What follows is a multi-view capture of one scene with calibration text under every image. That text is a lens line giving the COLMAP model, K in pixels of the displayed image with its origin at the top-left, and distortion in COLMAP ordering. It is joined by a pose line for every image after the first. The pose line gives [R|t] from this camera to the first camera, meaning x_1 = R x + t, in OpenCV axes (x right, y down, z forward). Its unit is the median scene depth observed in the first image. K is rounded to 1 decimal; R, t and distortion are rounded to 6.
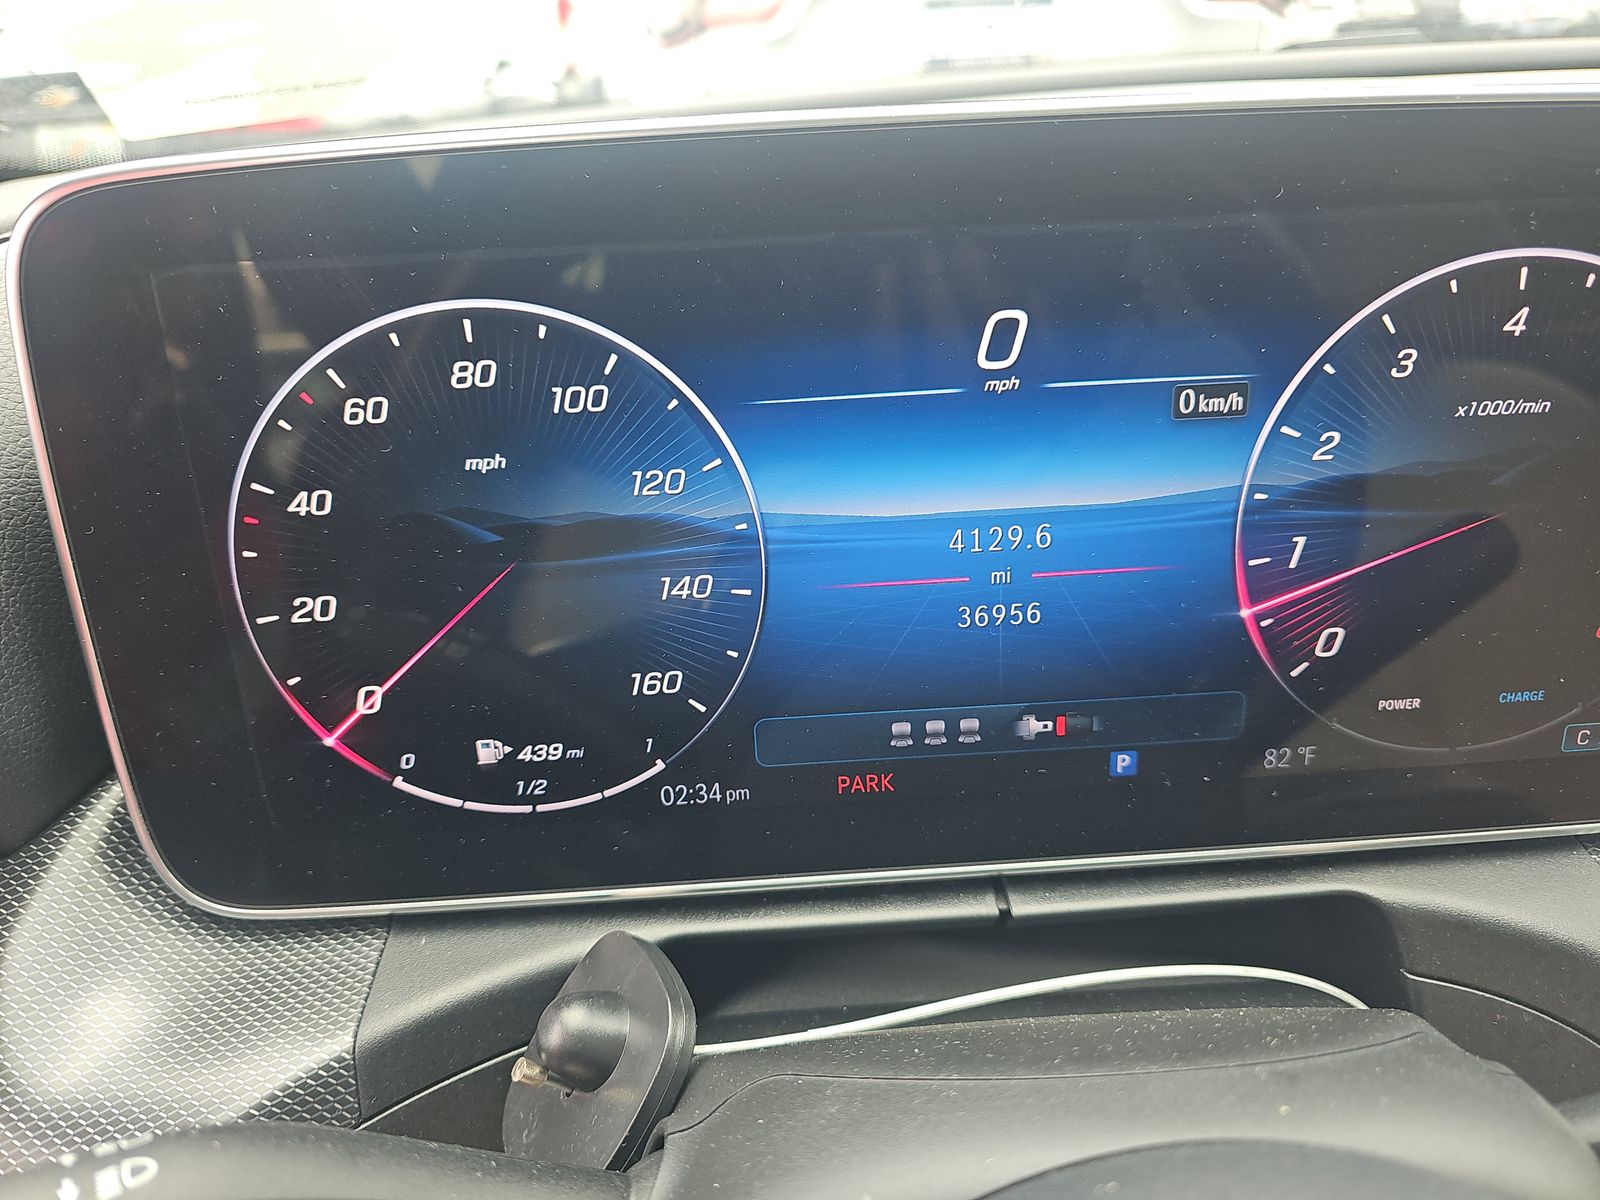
lens RADIAL K [[1086.6, 0, 758.4], [0, 1086.6, 623.4], [0, 0, 1]] dist [0.036641, -0.010365]
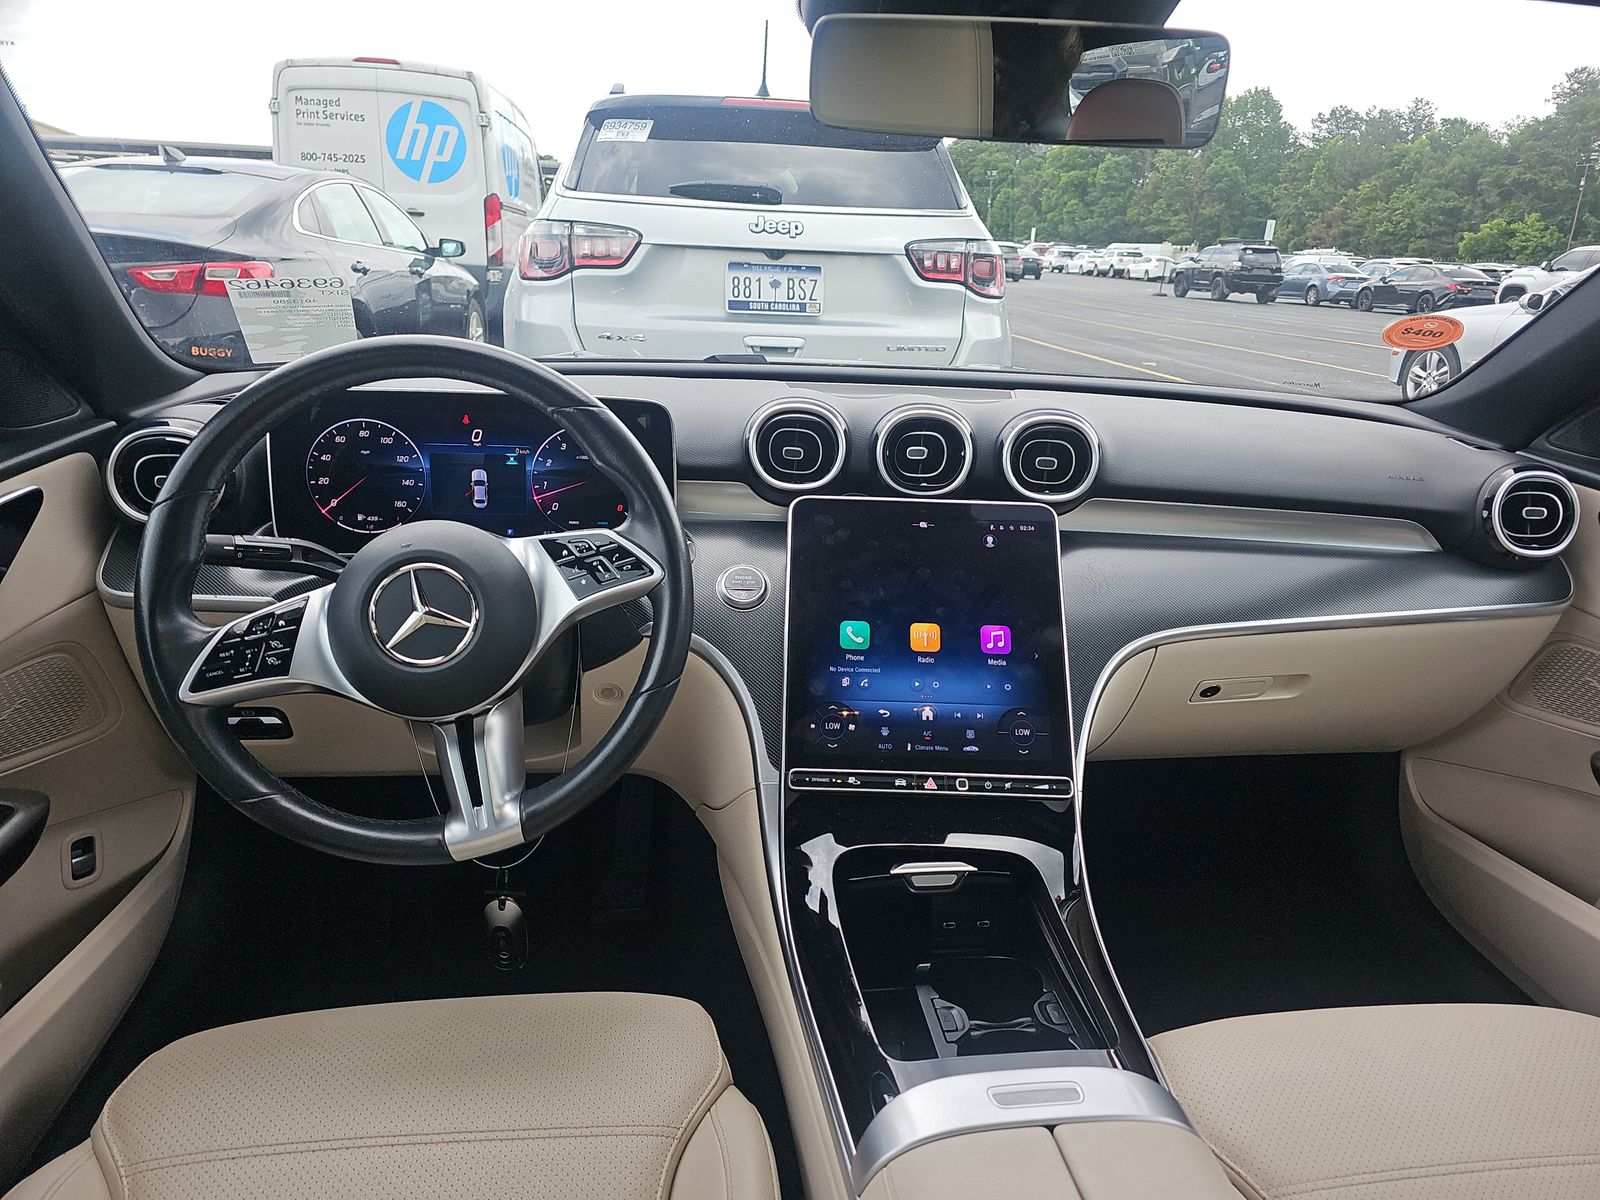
lens RADIAL K [[1086.6, 0, 812.3], [0, 1086.6, 610.1], [0, 0, 1]] dist [0.036641, -0.010365]
pose [[0.993446, 0.059168, 0.097792, 1.196182], [-0.045731, 0.989878, -0.134350, 1.029694], [-0.104752, 0.128998, 0.986097, -3.620013]]
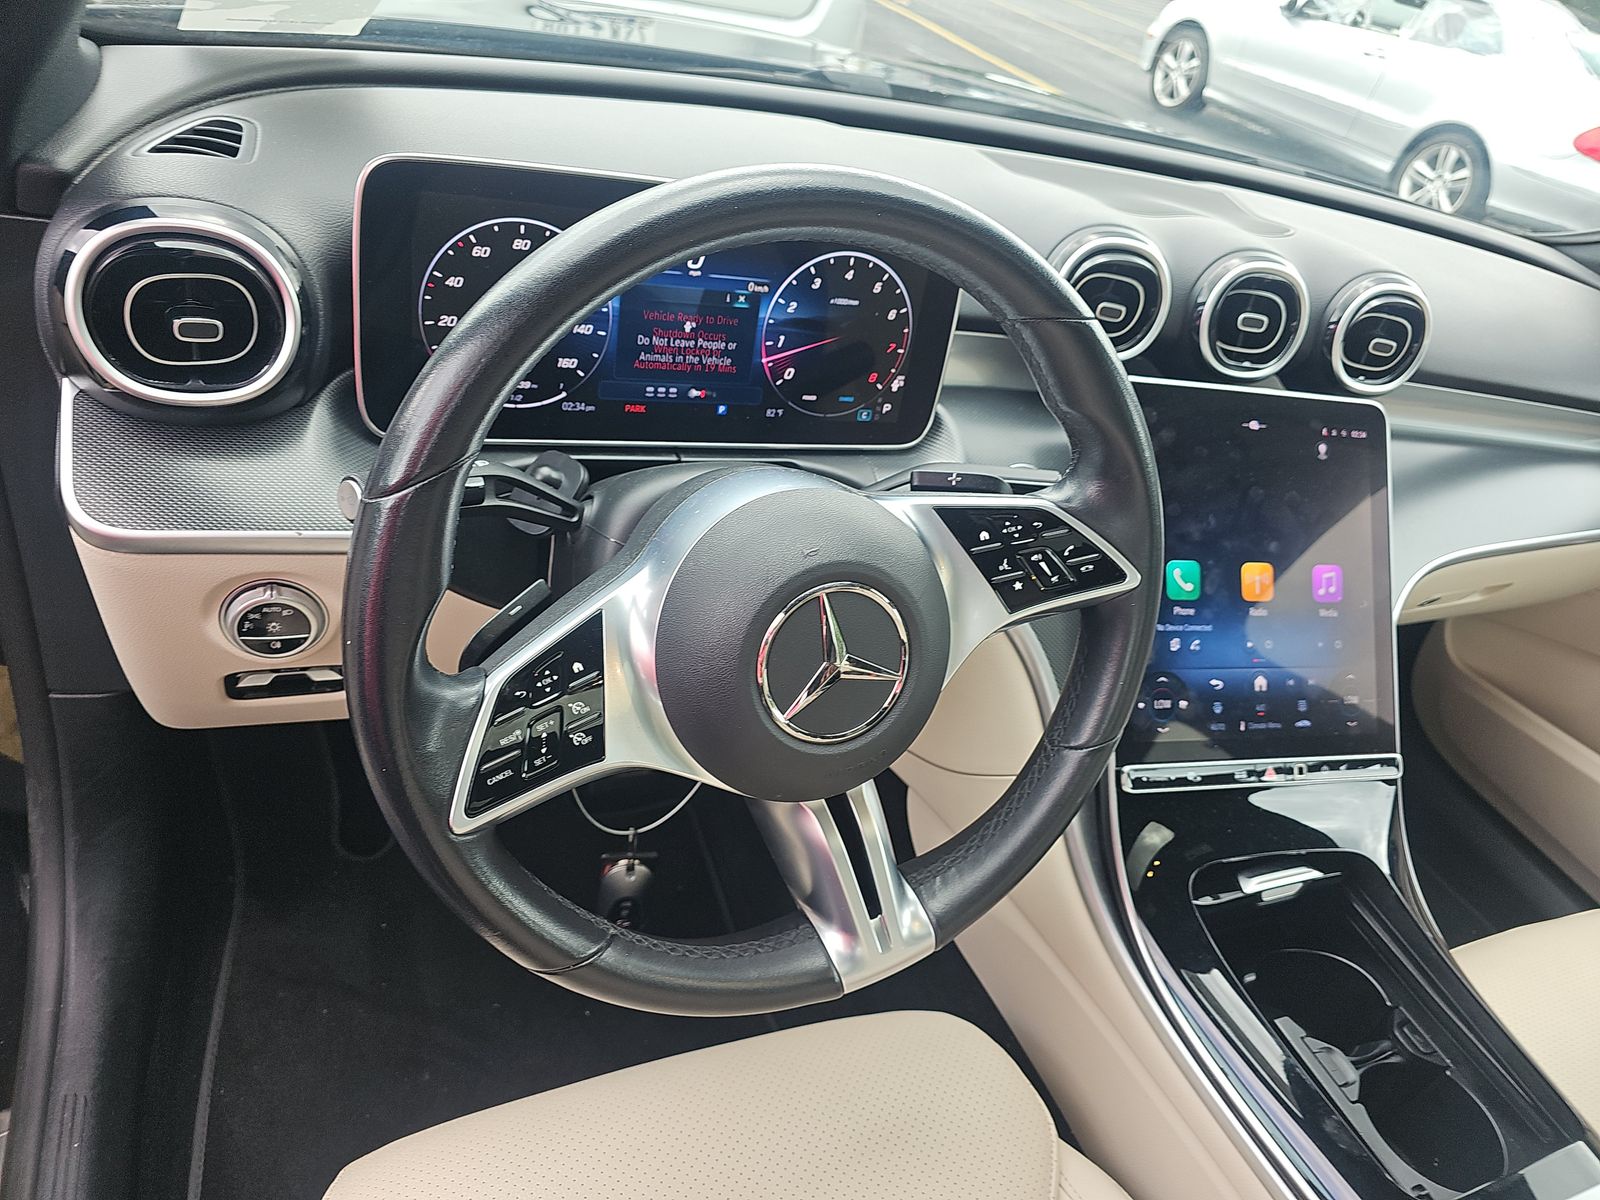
lens RADIAL K [[1086.6, 0, 799.4], [0, 1086.6, 606.6], [0, 0, 1]] dist [0.036641, -0.010365]
pose [[0.914329, 0.015718, 0.404668, -0.677261], [-0.092071, 0.981148, 0.169919, 0.138617], [-0.394368, -0.192620, 0.898538, -1.885499]]
